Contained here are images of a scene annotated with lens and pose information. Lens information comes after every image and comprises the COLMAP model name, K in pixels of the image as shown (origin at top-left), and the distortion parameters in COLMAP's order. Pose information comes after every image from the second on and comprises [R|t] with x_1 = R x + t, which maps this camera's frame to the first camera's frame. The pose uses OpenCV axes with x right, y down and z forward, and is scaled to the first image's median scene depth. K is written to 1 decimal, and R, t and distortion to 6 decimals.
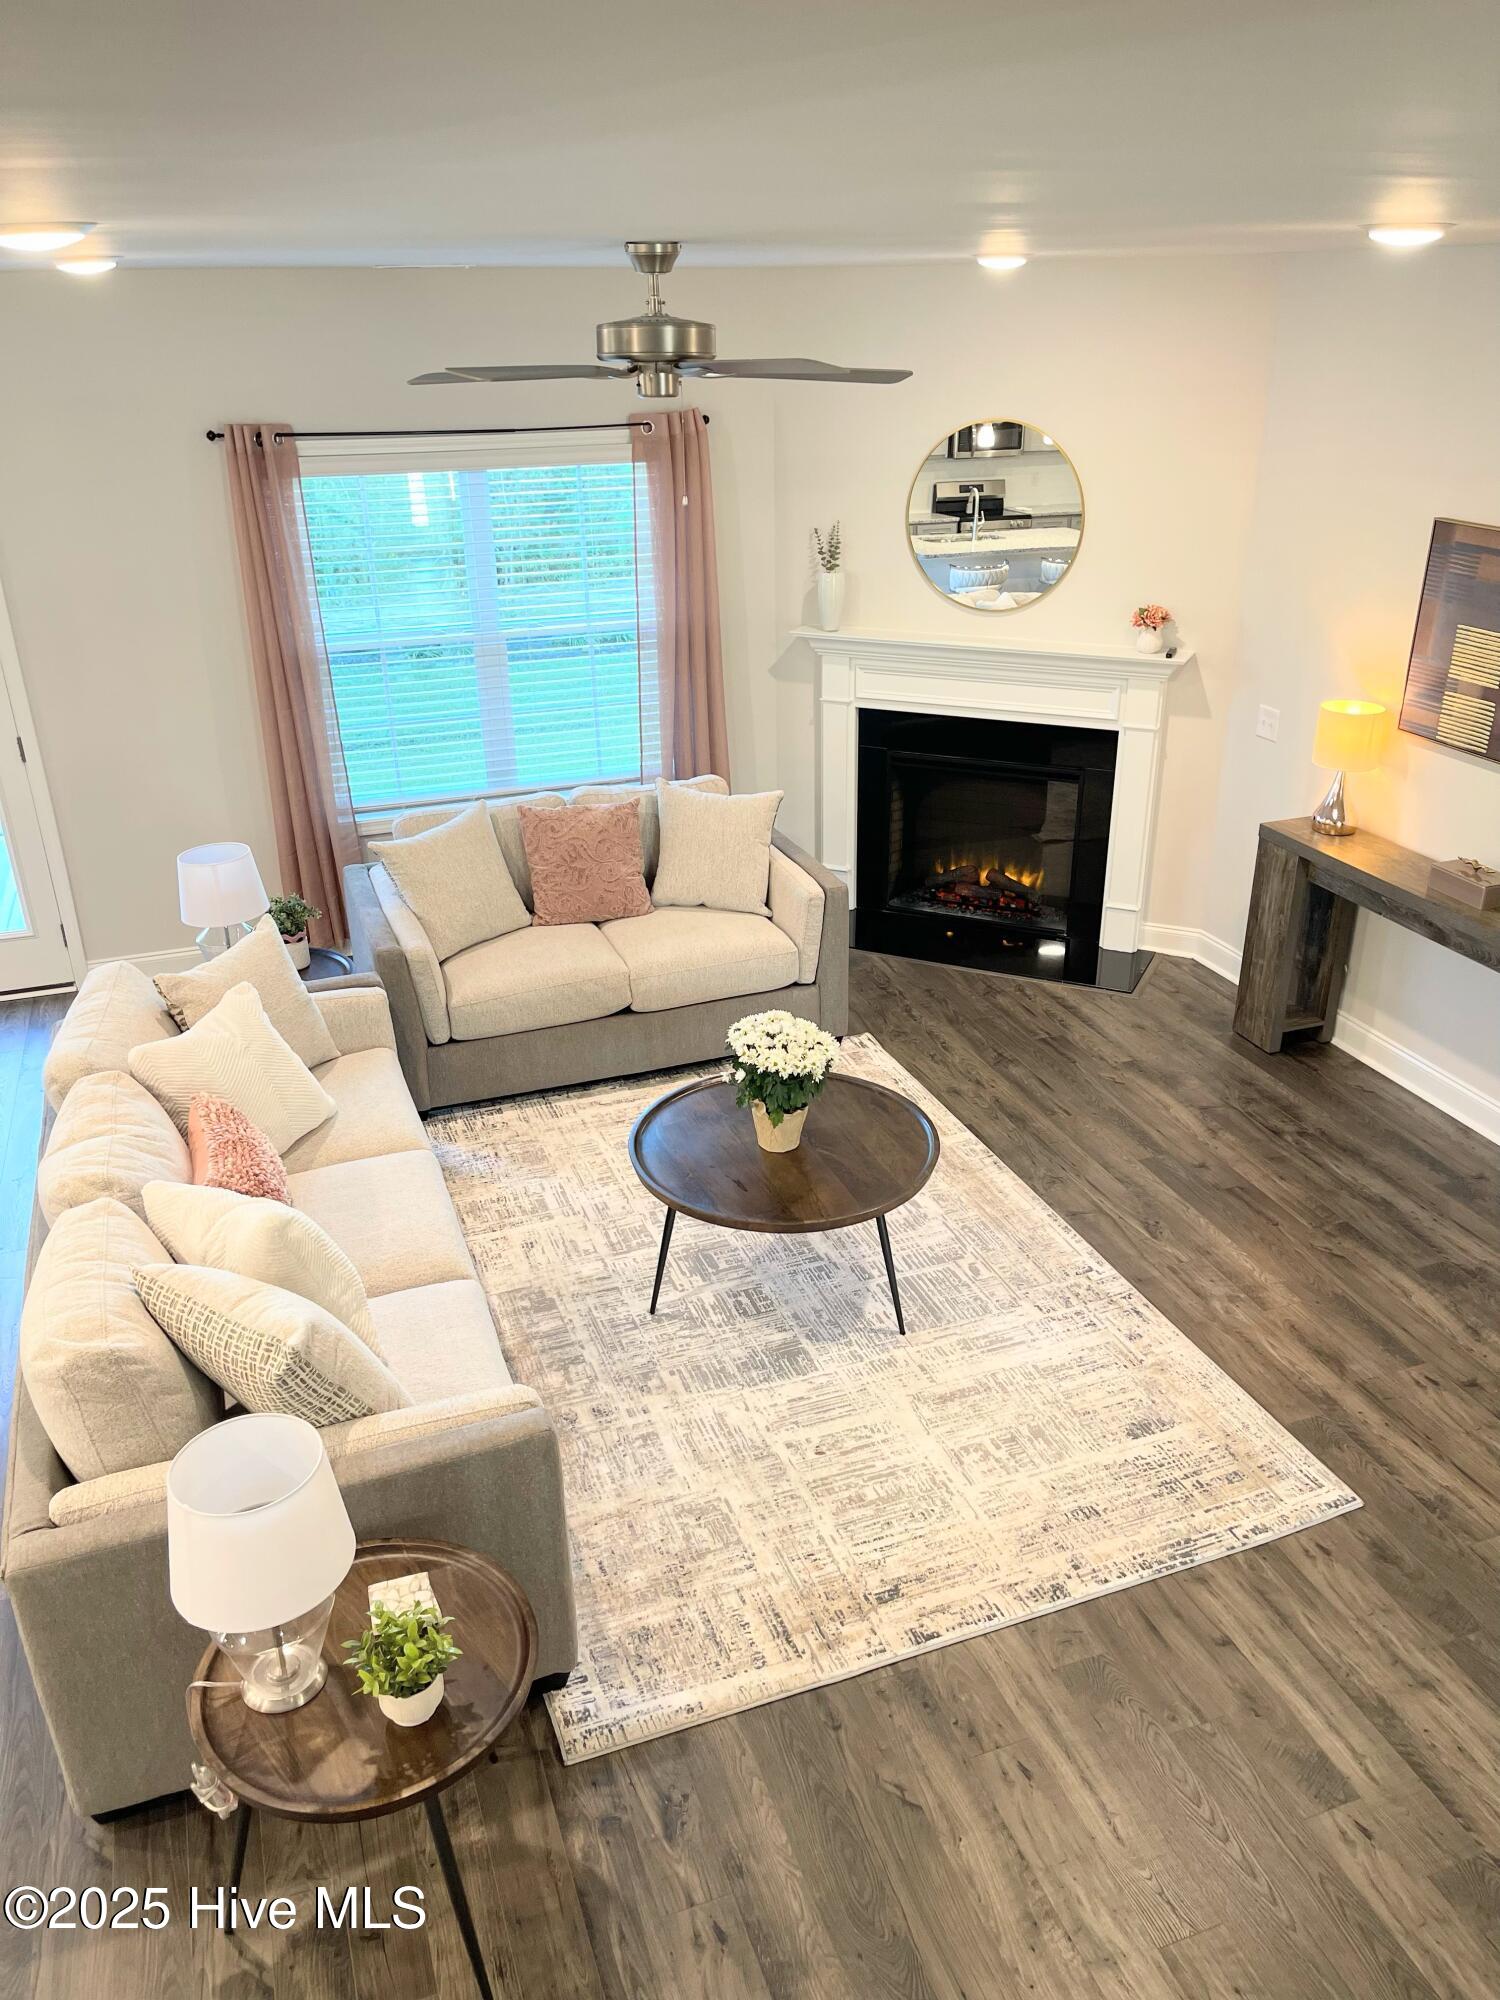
lens RADIAL K [[1505.8, 0, 759.5], [0, 1505.8, 1012.2], [0, 0, 1]] dist [0.075402, -0.077015]
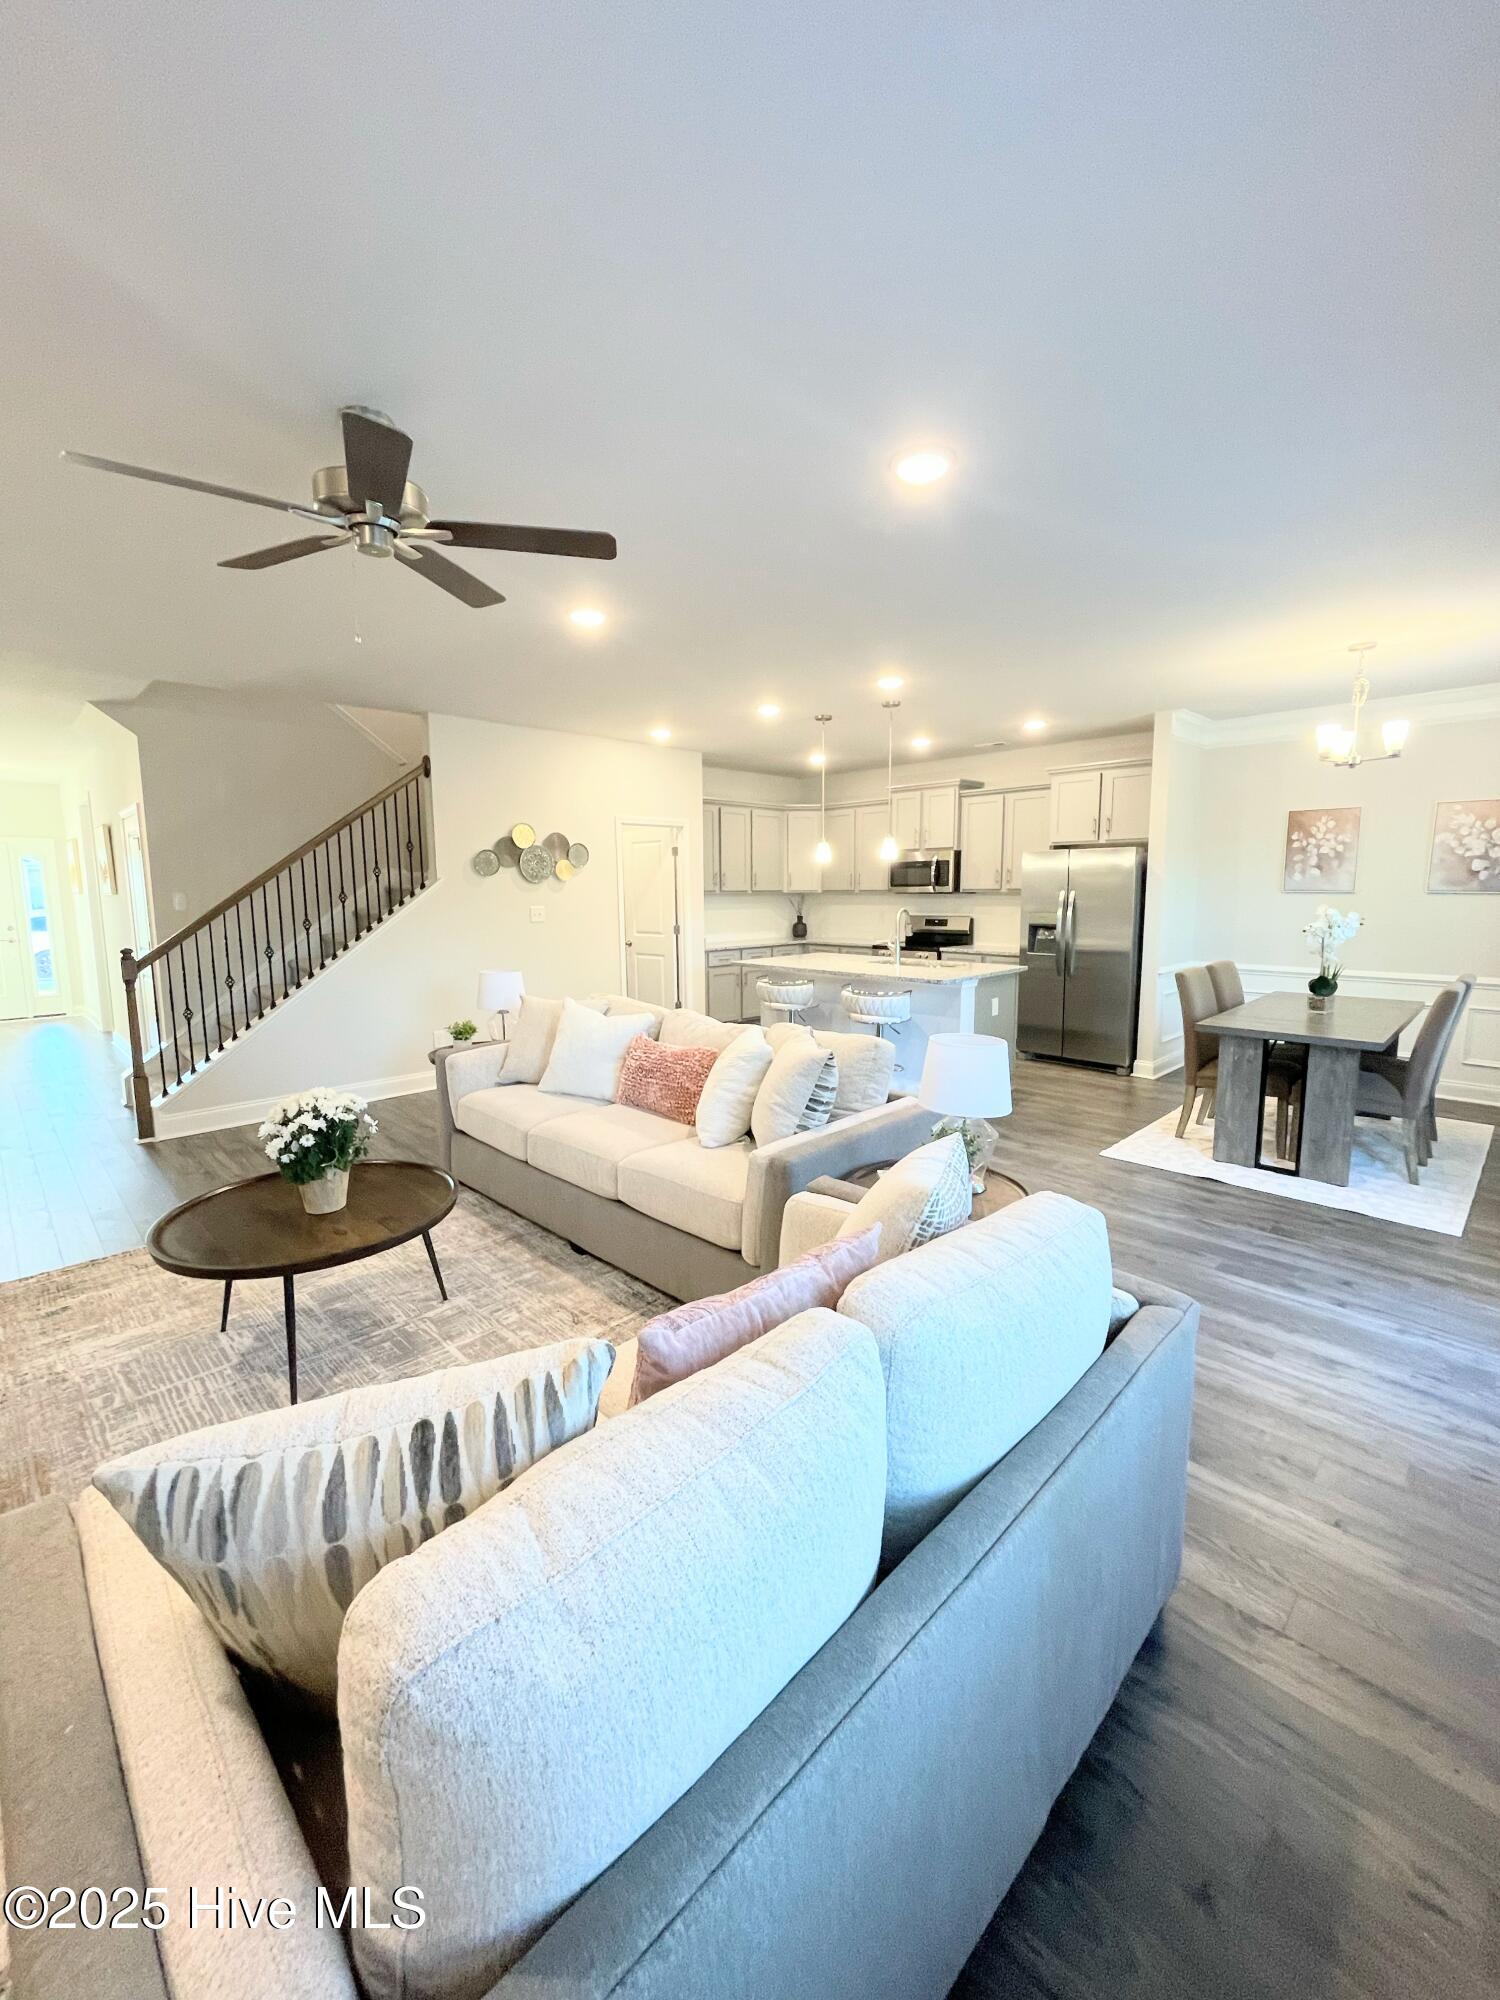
lens RADIAL K [[806.8, 0, 749.1], [0, 806.8, 987.9], [0, 0, 1]] dist [0.000024, -0.000145]
pose [[-0.909887, 0.068380, -0.409182, -0.045997], [-0.160534, 0.851448, 0.499264, -0.426571], [0.382537, 0.519961, -0.763745, 1.588328]]
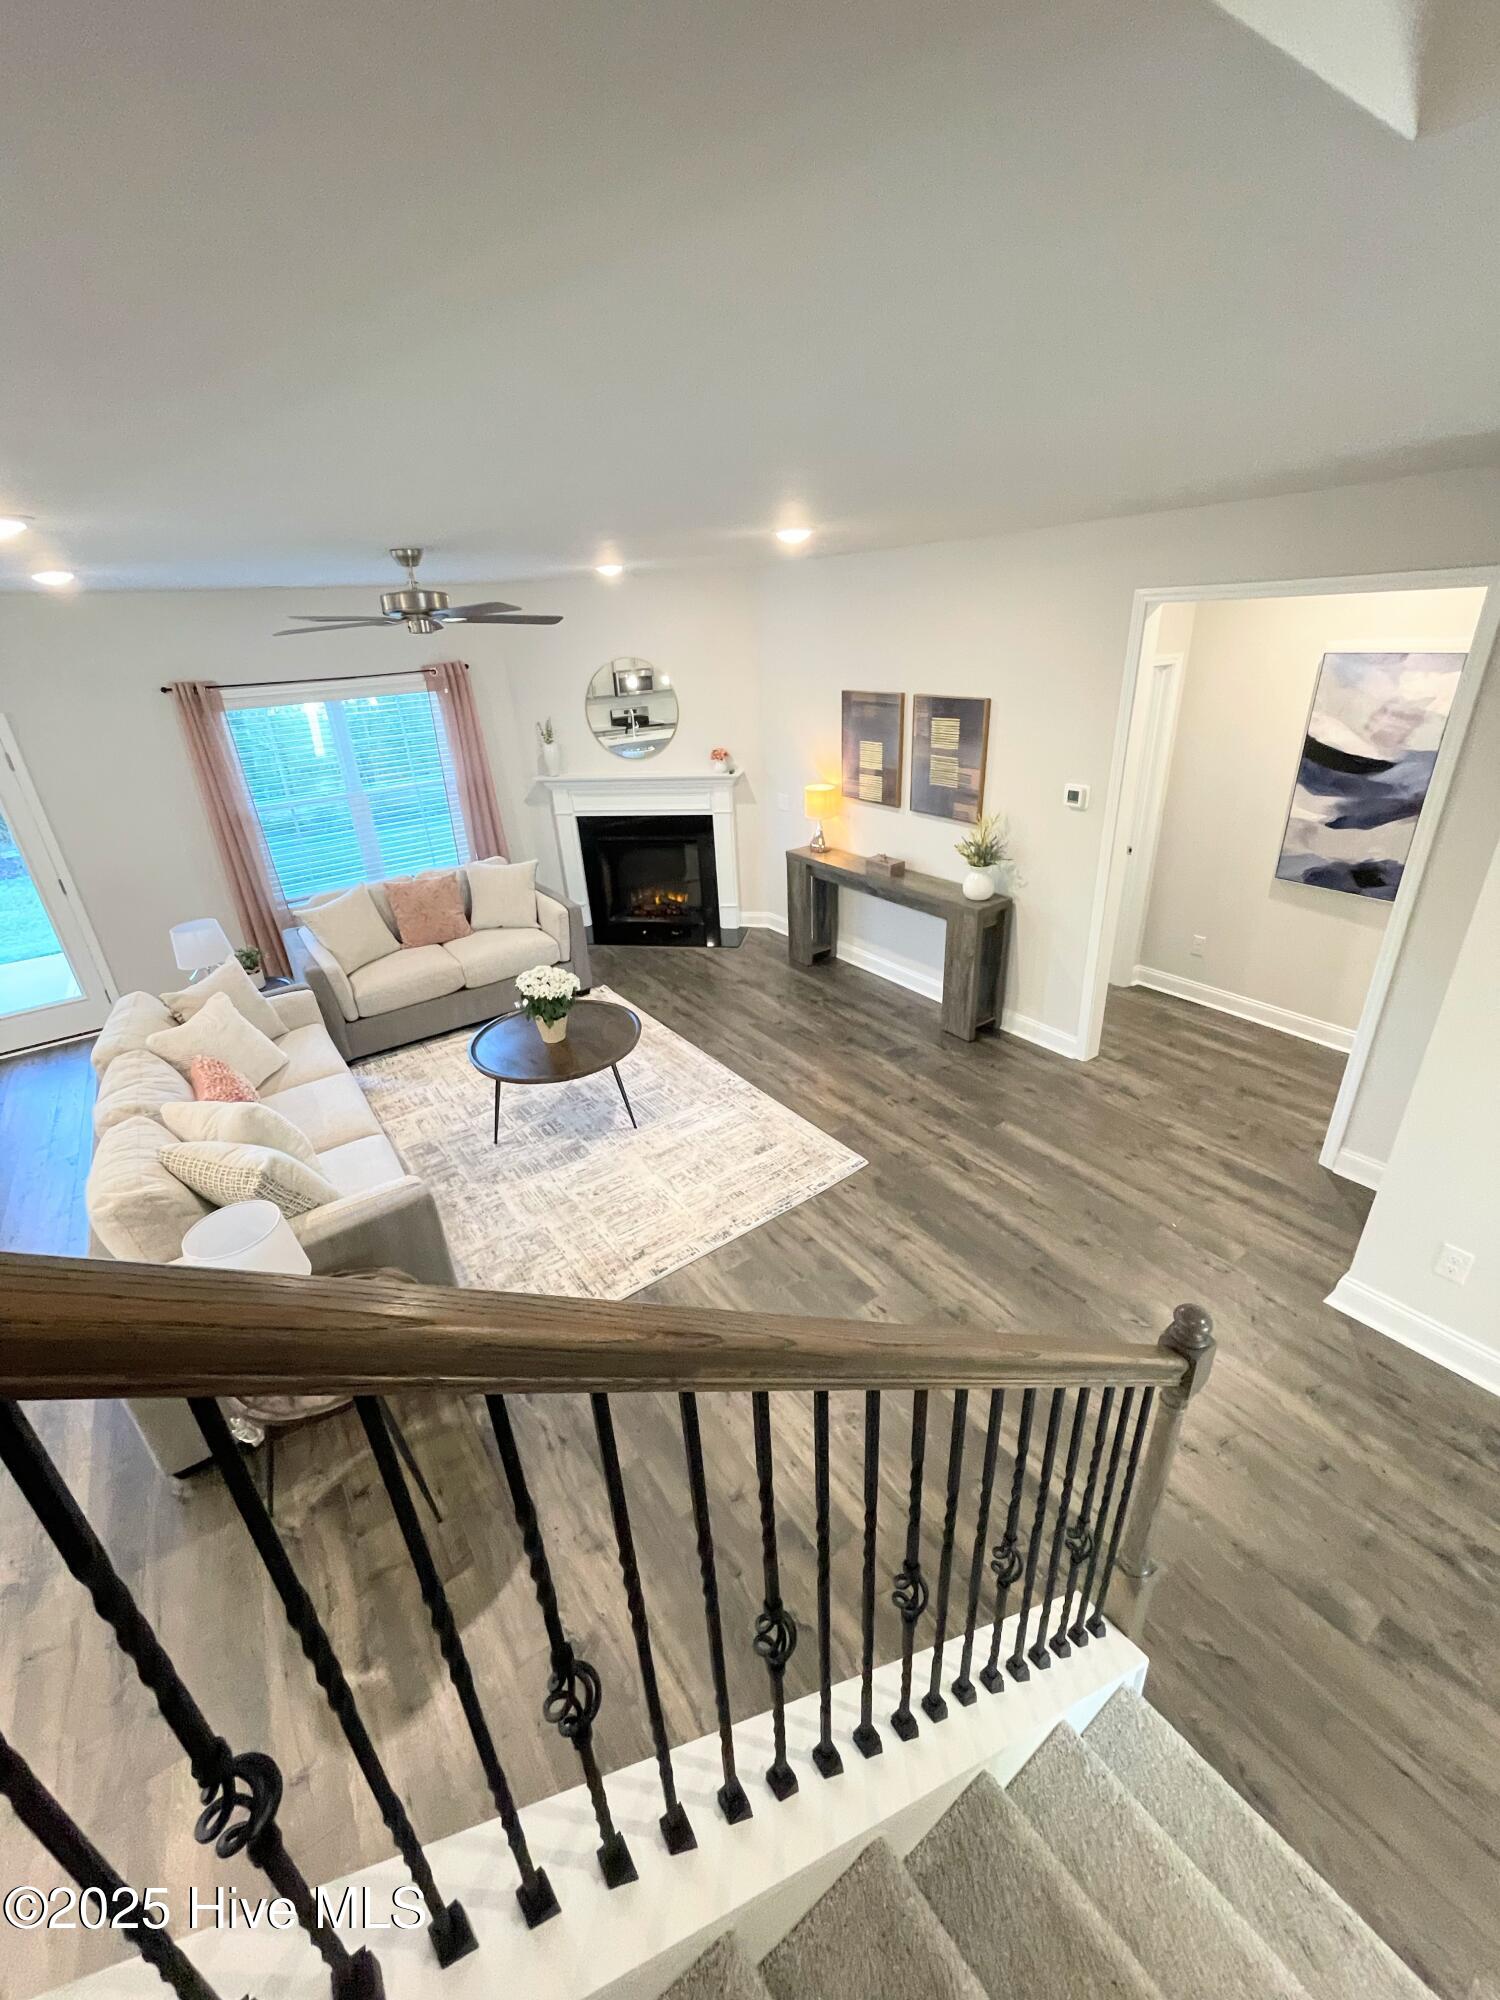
lens RADIAL K [[806.2, 0, 748.2], [0, 806.2, 986.8], [0, 0, 1]] dist [0.017975, -0.028013]
pose [[0.964893, -0.138902, 0.222908, 0.032859], [0.143018, 0.989717, -0.002348, 0.065081], [-0.220290, 0.034146, 0.974837, -0.010464]]
